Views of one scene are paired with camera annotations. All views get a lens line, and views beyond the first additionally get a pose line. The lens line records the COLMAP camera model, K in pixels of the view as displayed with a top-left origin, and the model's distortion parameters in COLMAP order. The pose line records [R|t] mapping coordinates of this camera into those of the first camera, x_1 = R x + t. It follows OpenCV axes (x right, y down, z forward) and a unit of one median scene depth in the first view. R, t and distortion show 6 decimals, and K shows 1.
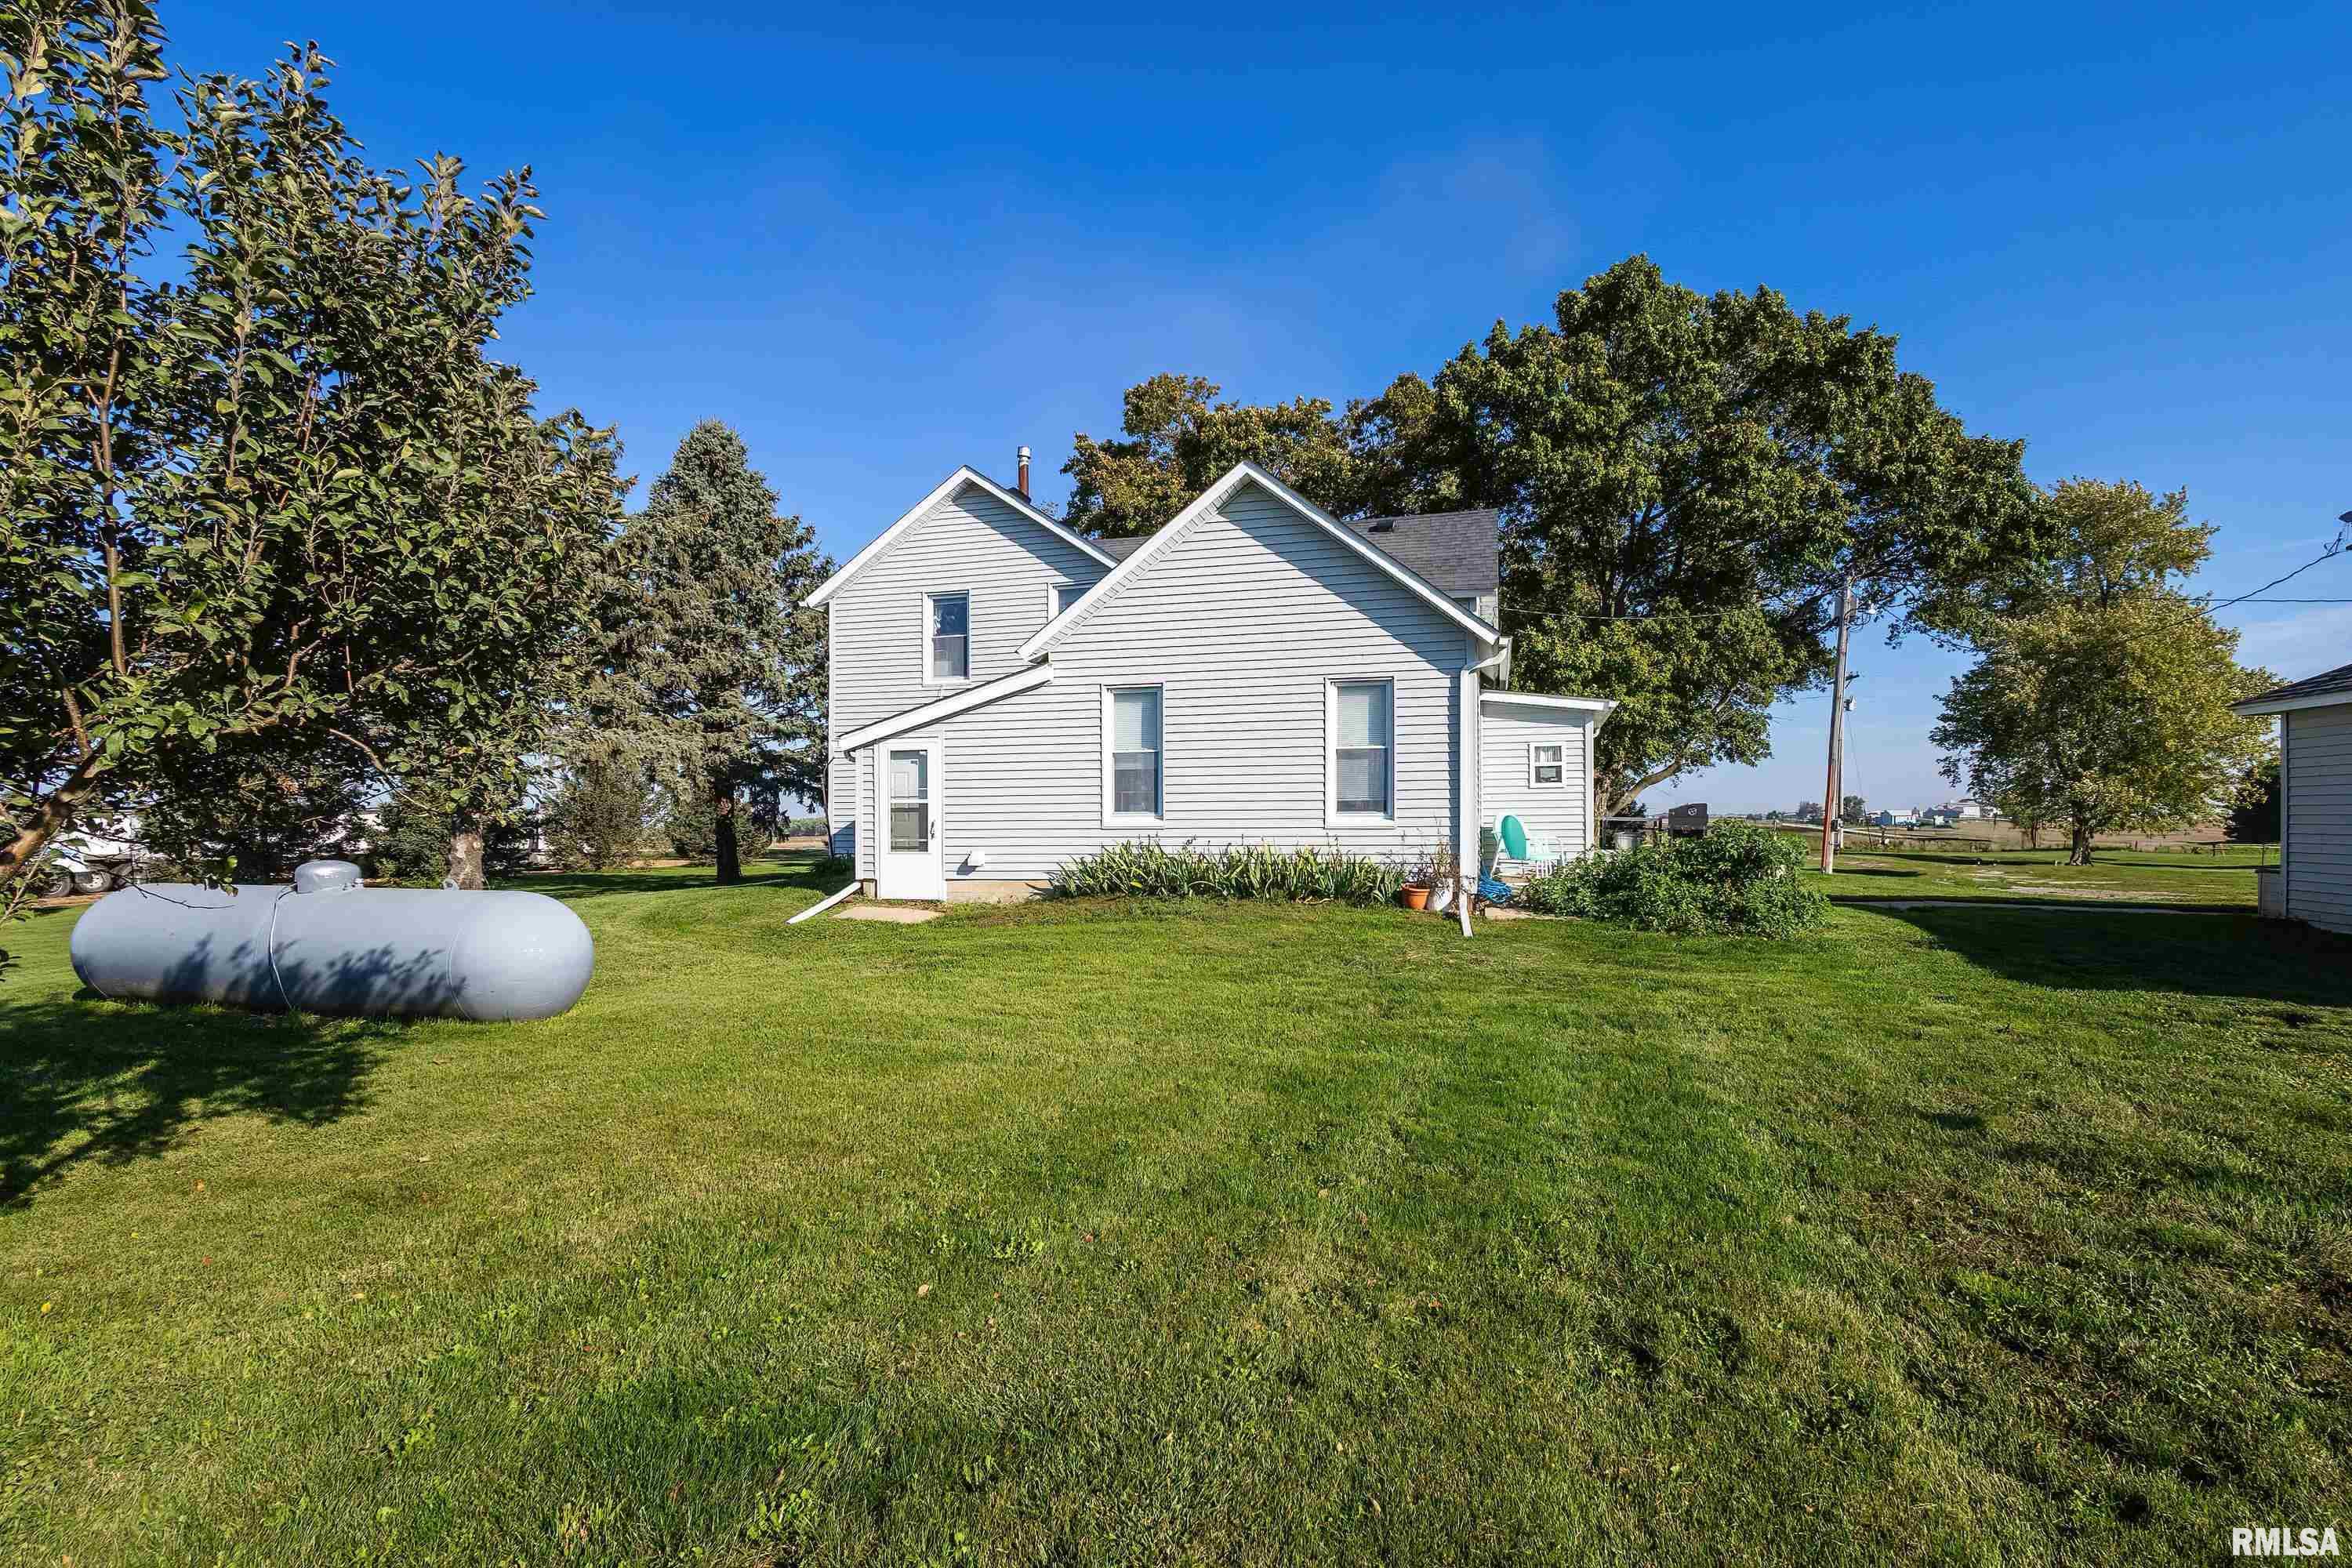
lens RADIAL K [[1089.6, 0, 1184.2], [0, 1089.6, 791.5], [0, 0, 1]] dist [0.009496, -0.002468]
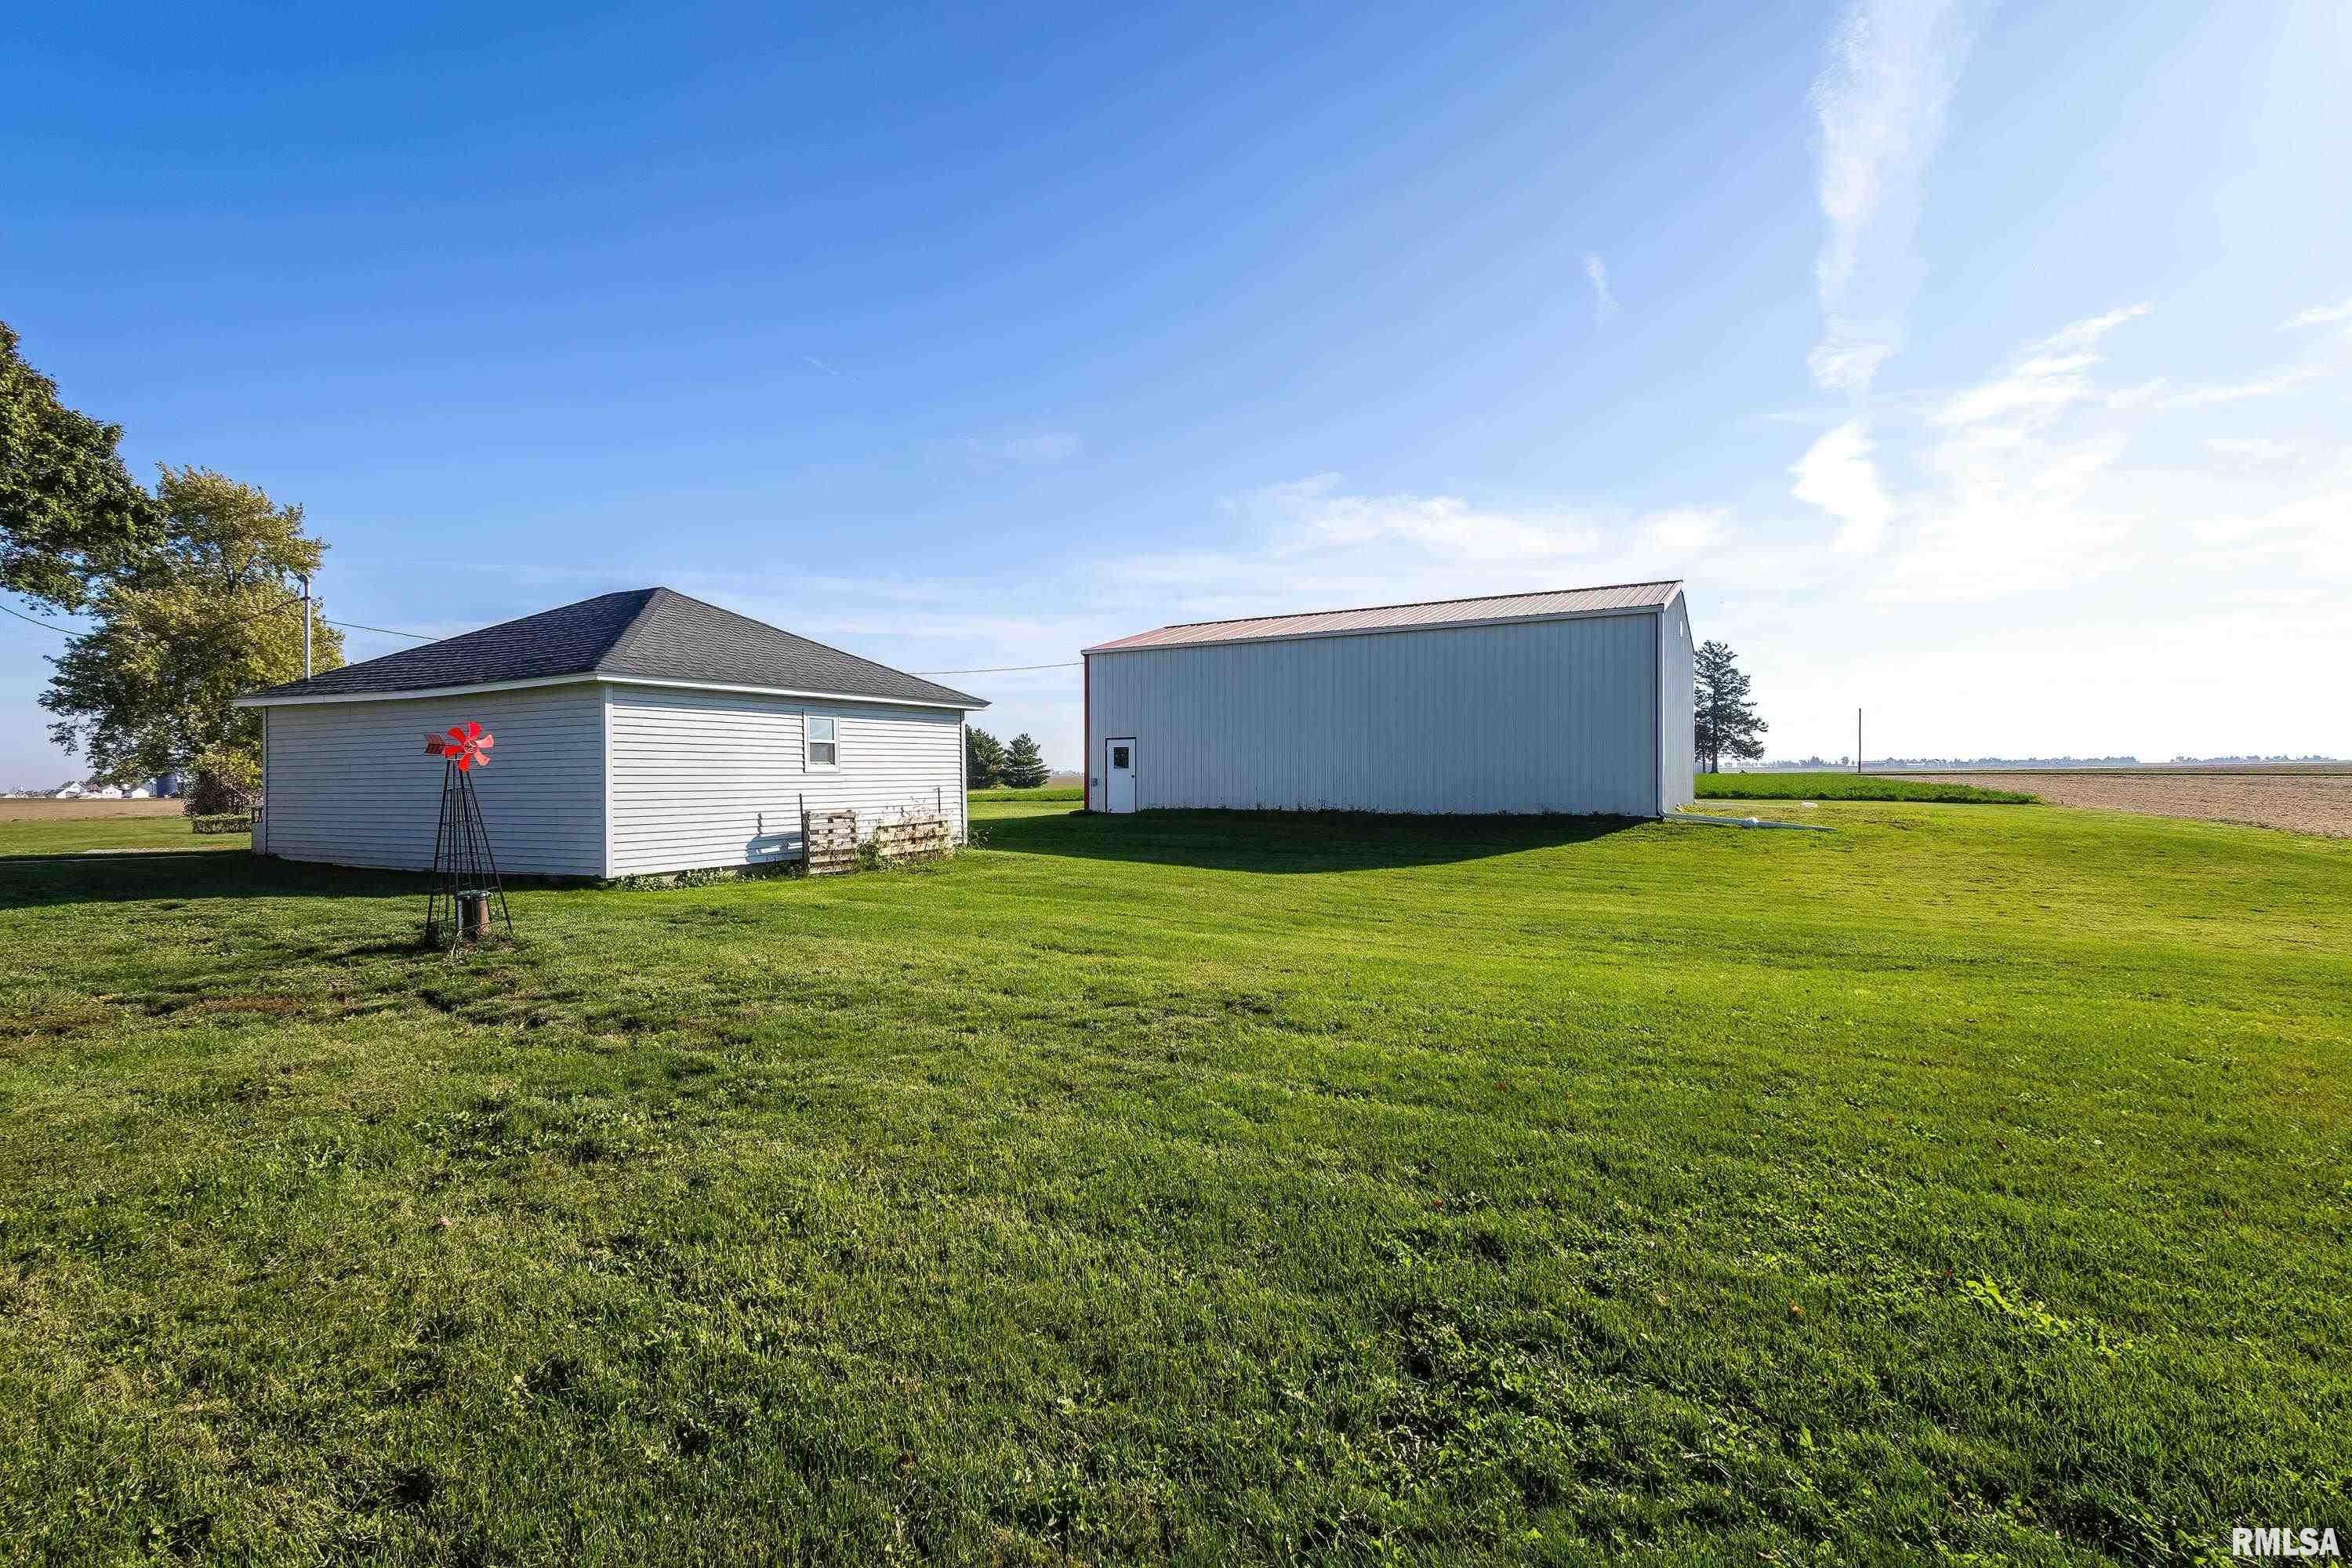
lens RADIAL K [[1089.6, 0, 1173.7], [0, 1089.6, 772.6], [0, 0, 1]] dist [0.009496, -0.002468]
pose [[0.194088, 0.013008, 0.980898, -0.047419], [-0.020488, 0.999748, -0.009204, 0.000147], [-0.980770, -0.018311, 0.194306, -0.141996]]
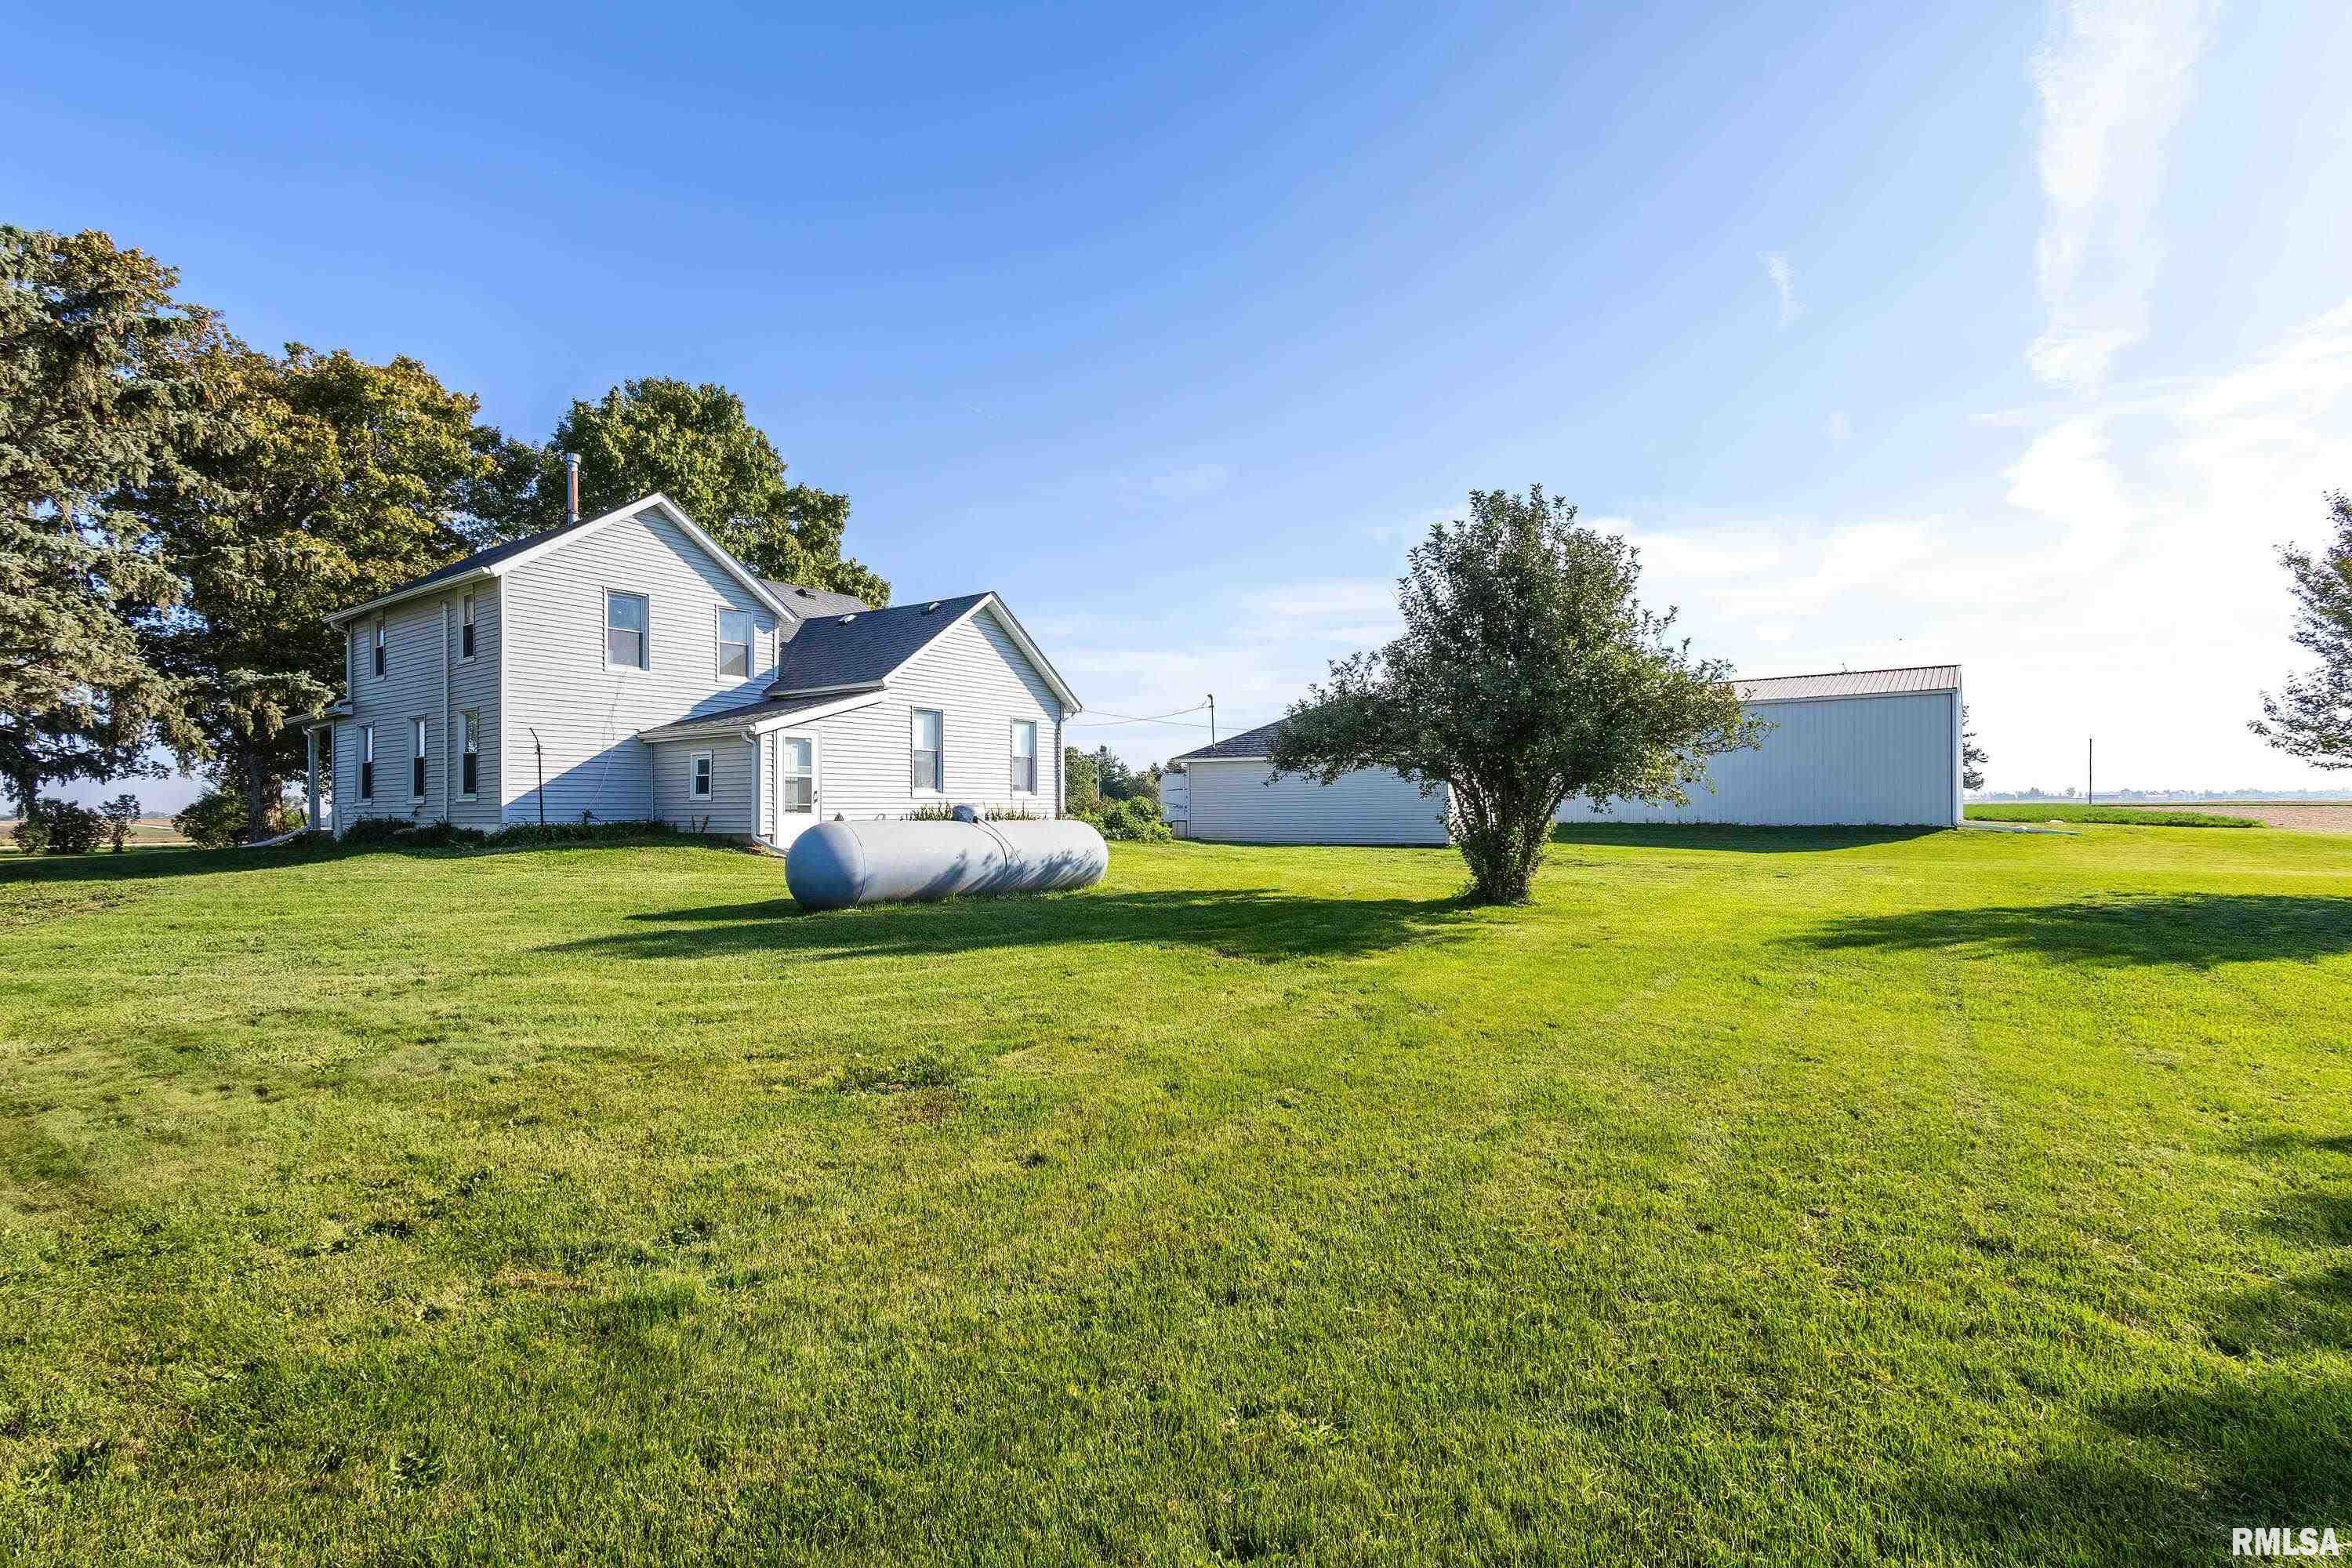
lens RADIAL K [[1089.6, 0, 1178.1], [0, 1089.6, 800.3], [0, 0, 1]] dist [0.009496, -0.002468]
pose [[0.322306, 0.016505, 0.946492, -0.550970], [-0.023106, 0.999687, -0.009565, 0.016857], [-0.946353, -0.018786, 0.322587, 0.056028]]
